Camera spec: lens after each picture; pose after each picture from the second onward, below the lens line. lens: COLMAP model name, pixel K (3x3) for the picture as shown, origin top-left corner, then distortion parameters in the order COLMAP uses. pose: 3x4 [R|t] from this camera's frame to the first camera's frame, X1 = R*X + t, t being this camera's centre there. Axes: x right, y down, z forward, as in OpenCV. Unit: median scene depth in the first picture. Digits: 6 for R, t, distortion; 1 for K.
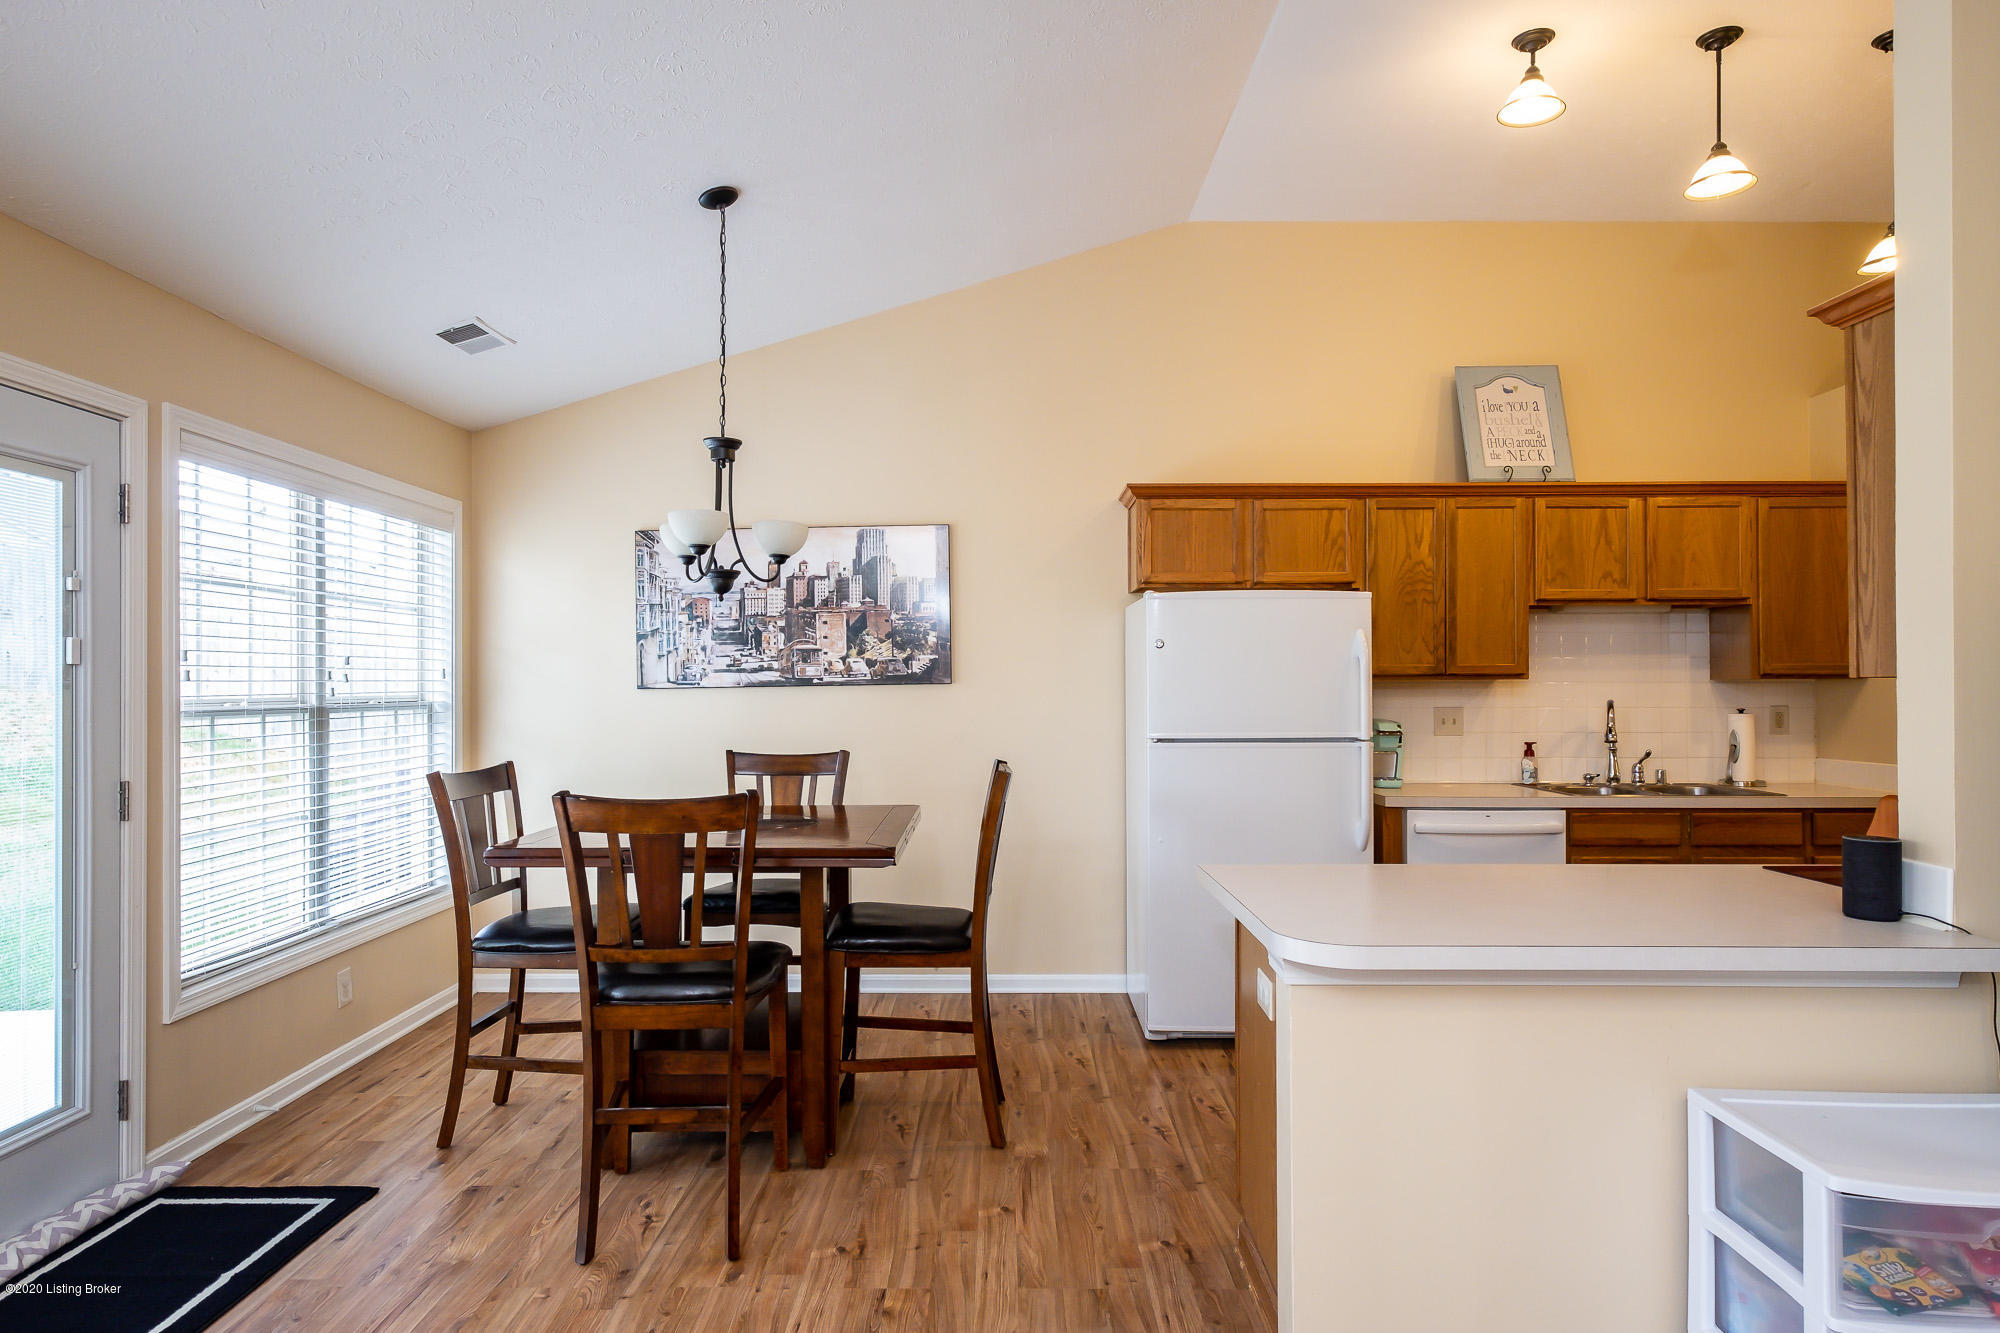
lens RADIAL K [[1121.0, 0, 1006.0], [0, 1121.0, 676.9], [0, 0, 1]] dist [0.001604, -0.004325]
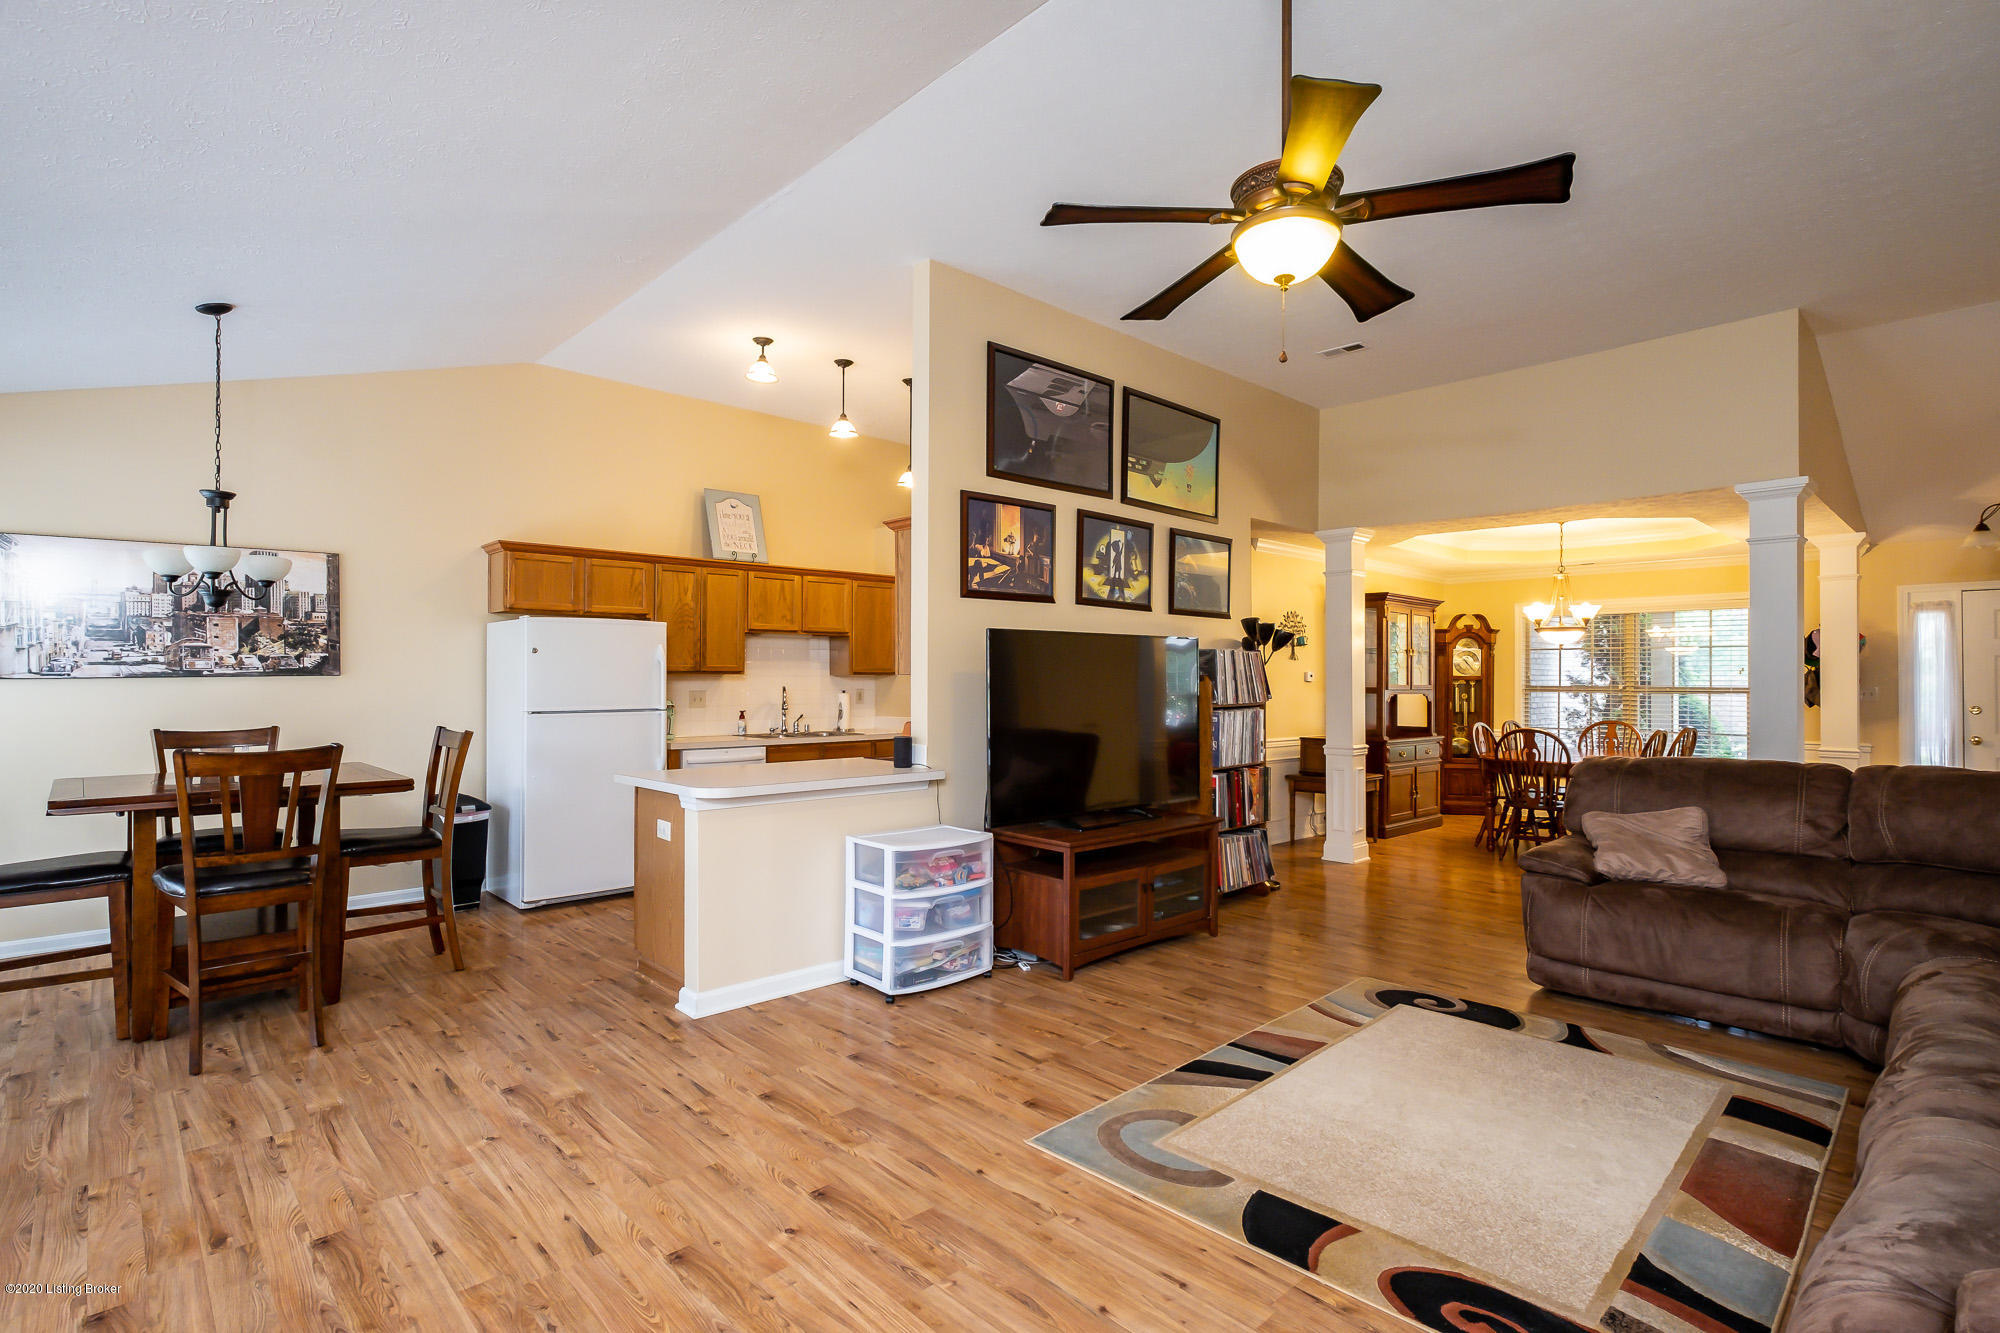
lens RADIAL K [[940.5, 0, 1000.0], [0, 940.5, 670.5], [0, 0, 1]] dist [0.001267, 0.000272]
pose [[0.718024, 0.007749, 0.695975, -0.268205], [-0.007344, 0.999967, -0.003557, -0.001581], [-0.695979, -0.002557, 0.718057, -0.331791]]
